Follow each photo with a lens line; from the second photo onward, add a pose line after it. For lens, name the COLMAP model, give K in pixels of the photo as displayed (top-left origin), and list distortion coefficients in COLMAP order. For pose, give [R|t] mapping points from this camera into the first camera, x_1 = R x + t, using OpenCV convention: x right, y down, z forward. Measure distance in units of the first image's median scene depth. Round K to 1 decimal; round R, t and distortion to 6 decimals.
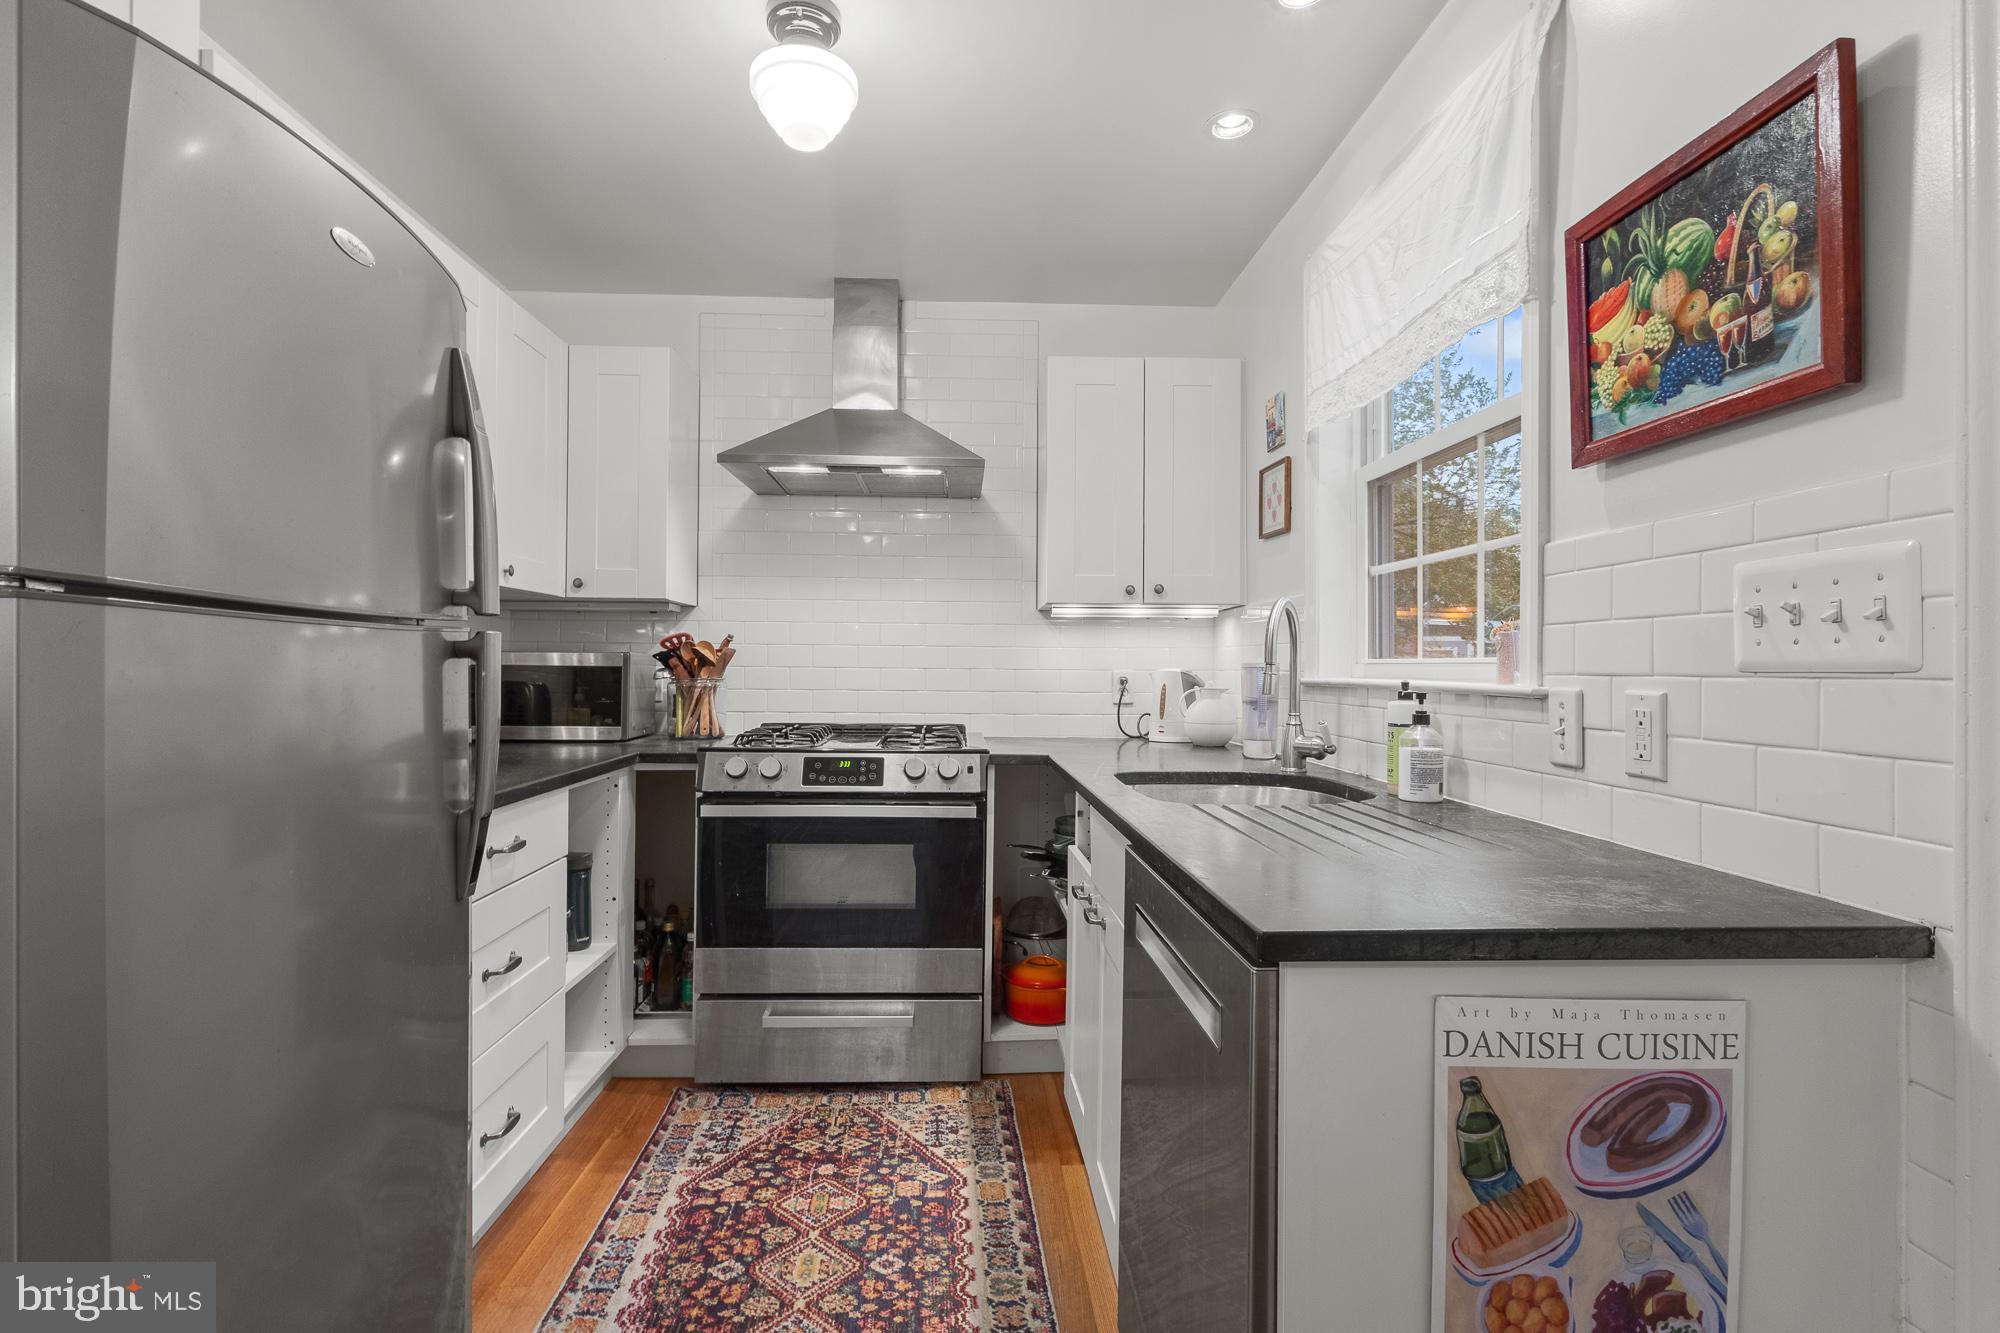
lens RADIAL K [[955.2, 0, 998.5], [0, 955.2, 666.5], [0, 0, 1]] dist [0.023576, 0.000579]
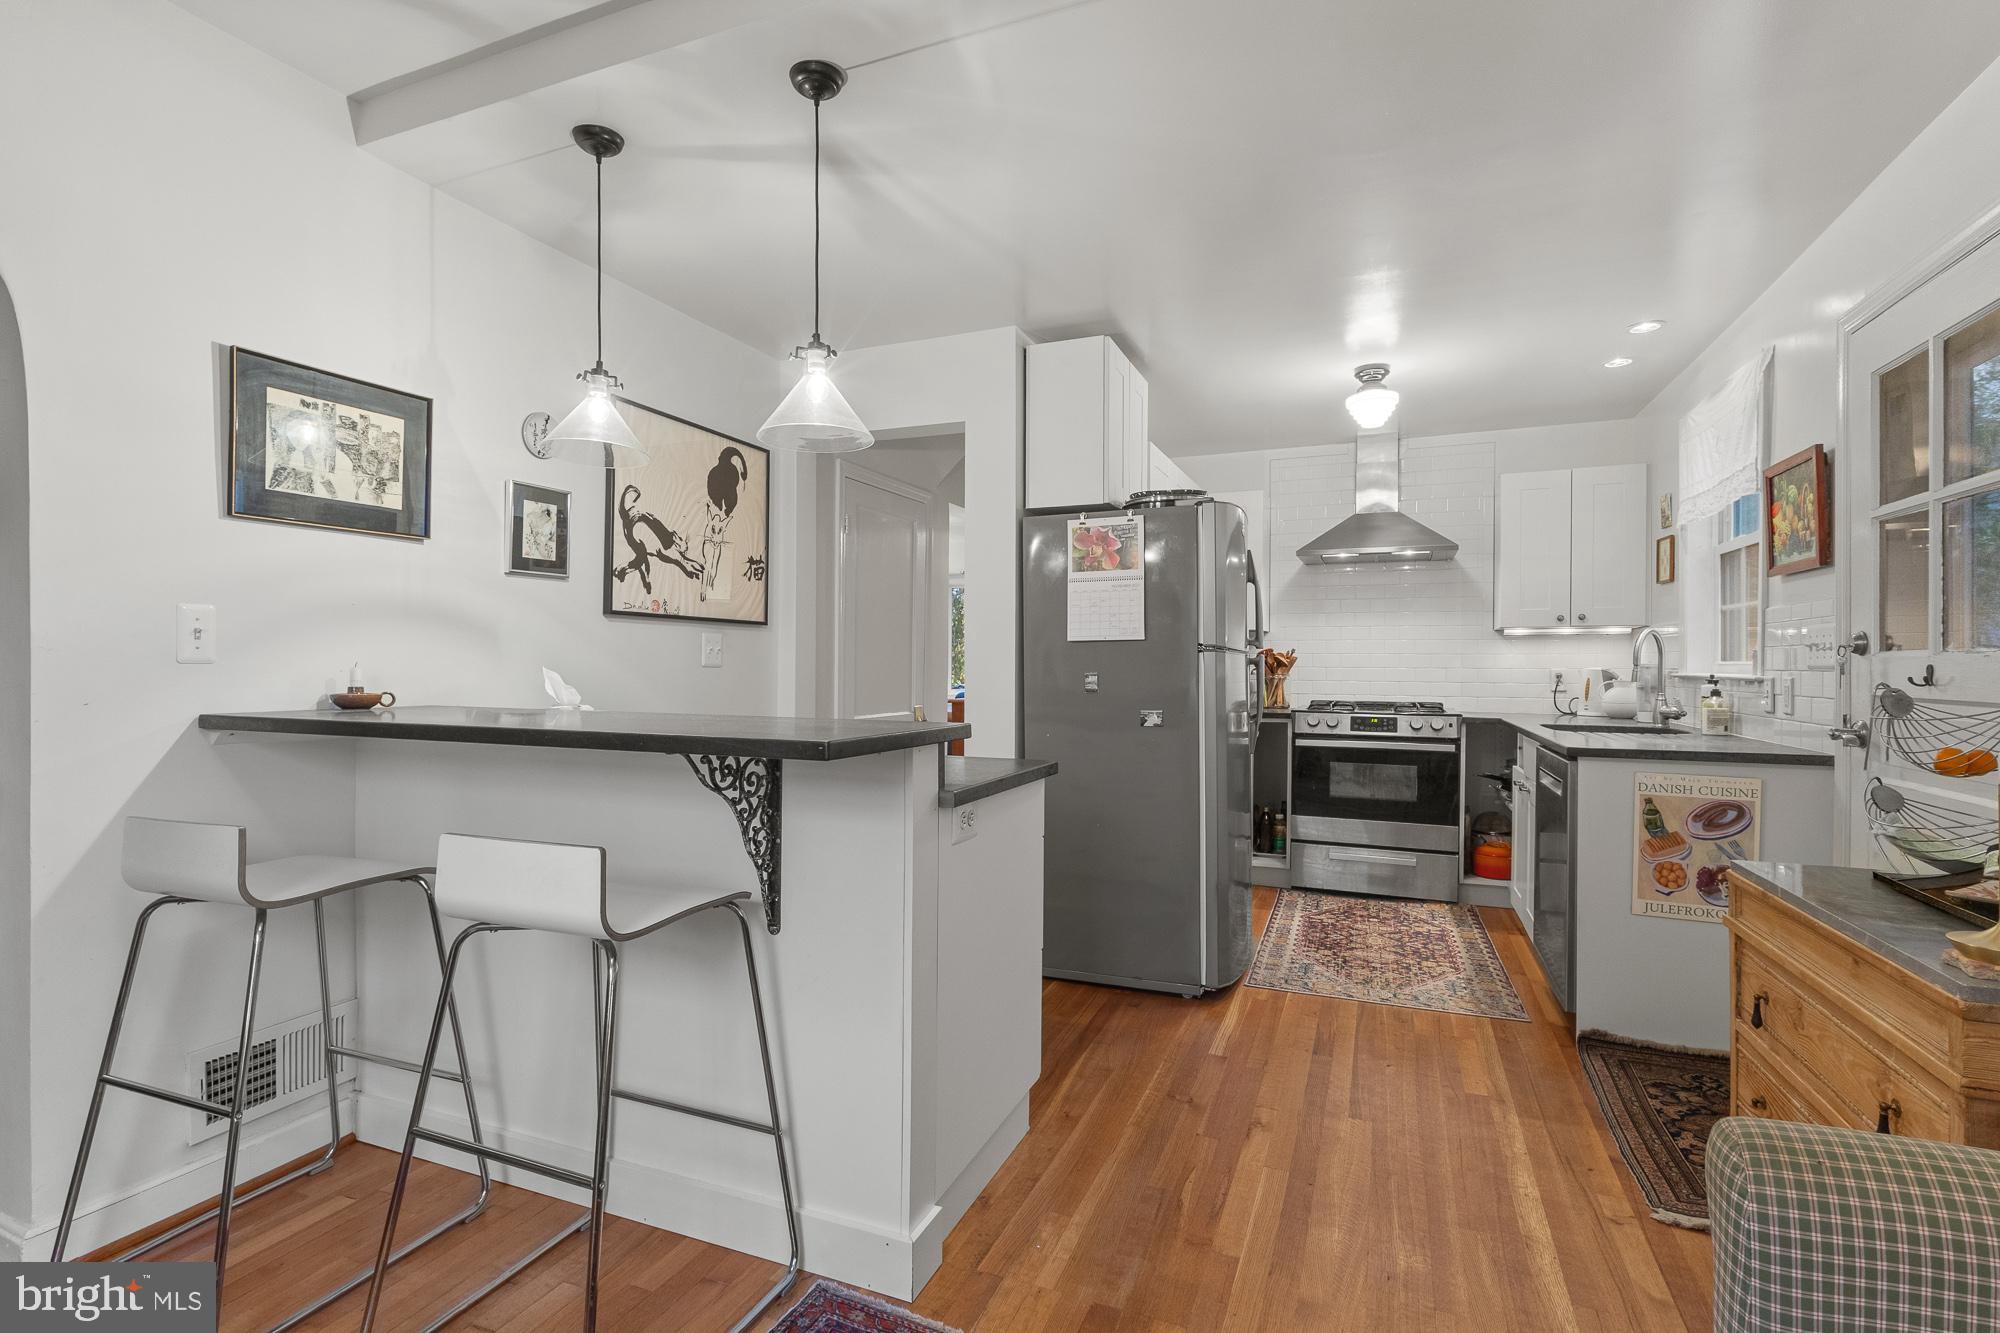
lens RADIAL K [[955.2, 0, 1005.5], [0, 955.2, 671.2], [0, 0, 1]] dist [0.023576, 0.000579]
pose [[0.908447, -0.000213, -0.417999, -0.035029], [0.002536, 0.999984, 0.005000, -0.002965], [0.417992, -0.005602, 0.908434, -0.964467]]
